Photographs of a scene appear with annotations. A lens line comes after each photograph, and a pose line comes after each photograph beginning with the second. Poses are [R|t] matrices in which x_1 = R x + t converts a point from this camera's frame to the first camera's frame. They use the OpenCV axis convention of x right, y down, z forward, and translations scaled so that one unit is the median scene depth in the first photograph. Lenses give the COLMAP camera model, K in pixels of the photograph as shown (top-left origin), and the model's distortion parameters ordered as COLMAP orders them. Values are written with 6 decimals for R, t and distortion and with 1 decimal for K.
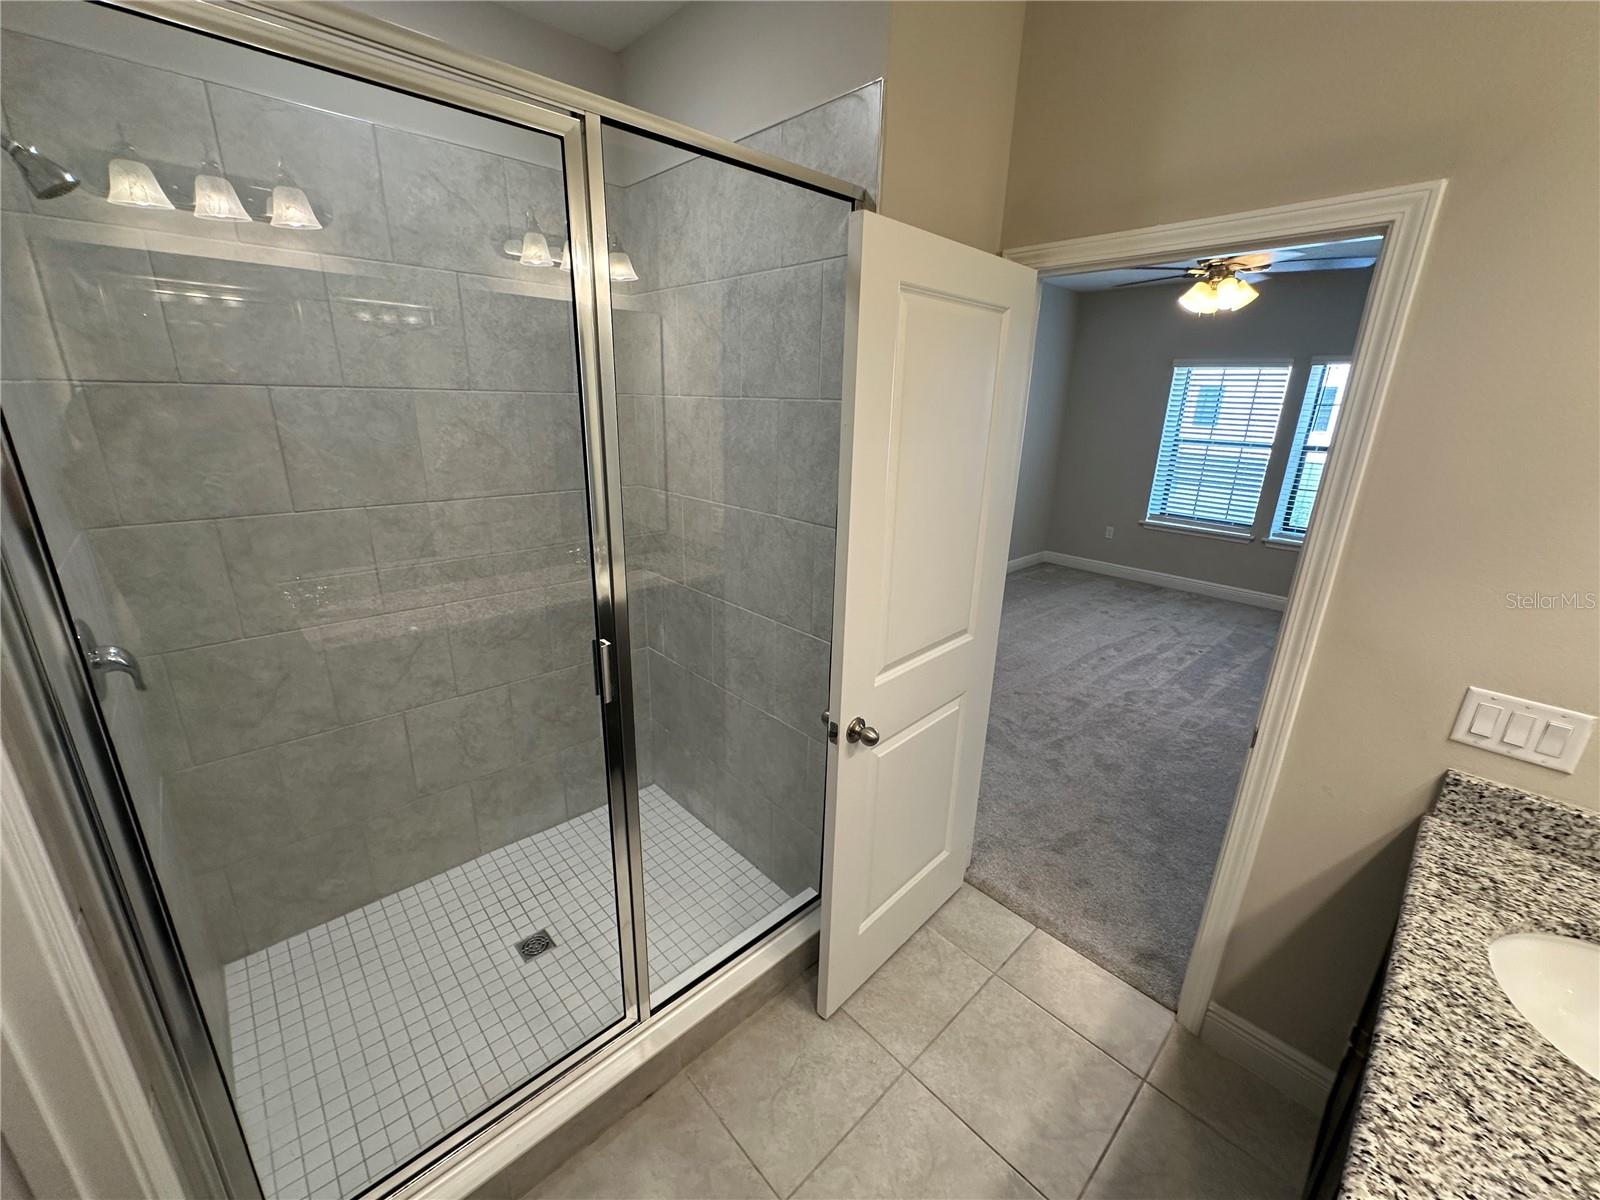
lens RADIAL K [[641.9, 0, 800.0], [0, 641.9, 600.0], [0, 0, 1]] dist [-0.001192, 0.000420]
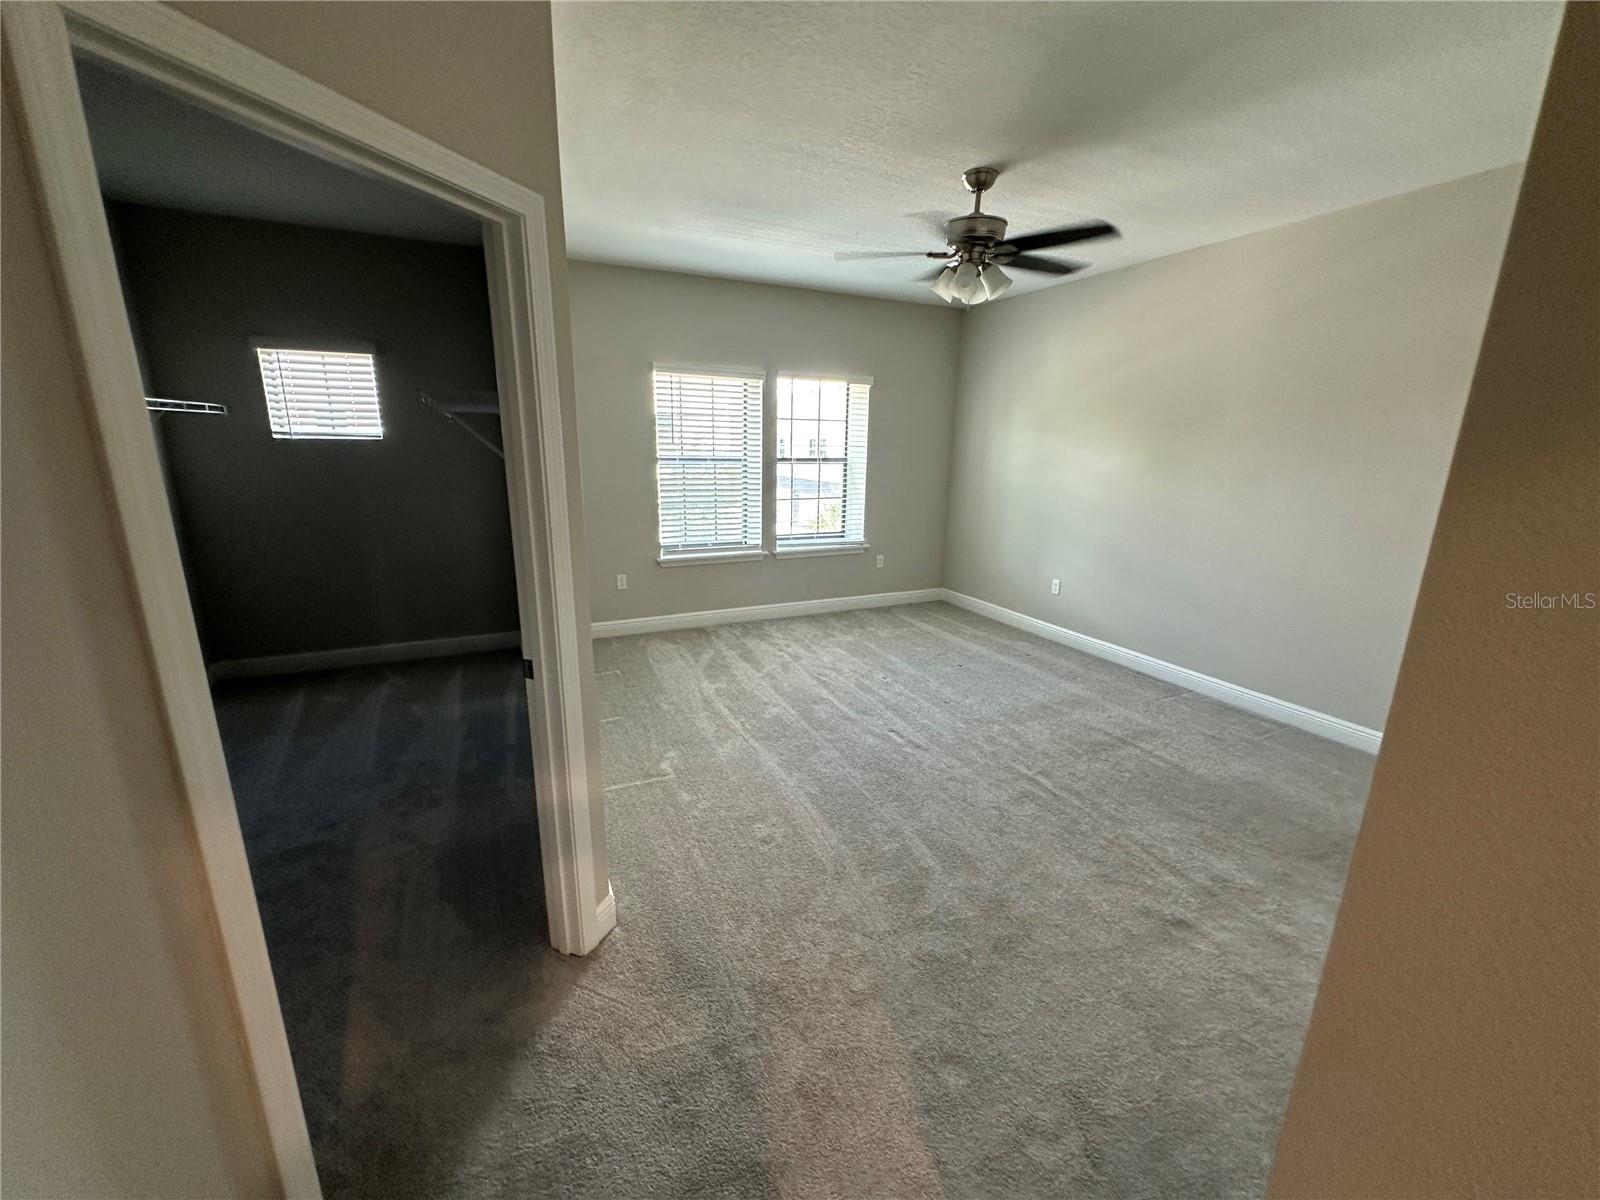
lens RADIAL K [[641.9, 0, 800.0], [0, 641.9, 600.0], [0, 0, 1]] dist [-0.001192, 0.000420]
pose [[0.306564, -0.251950, 0.917900, -0.204254], [0.282327, 0.945005, 0.165097, -0.184826], [-0.909016, 0.208536, 0.360837, 0.646087]]
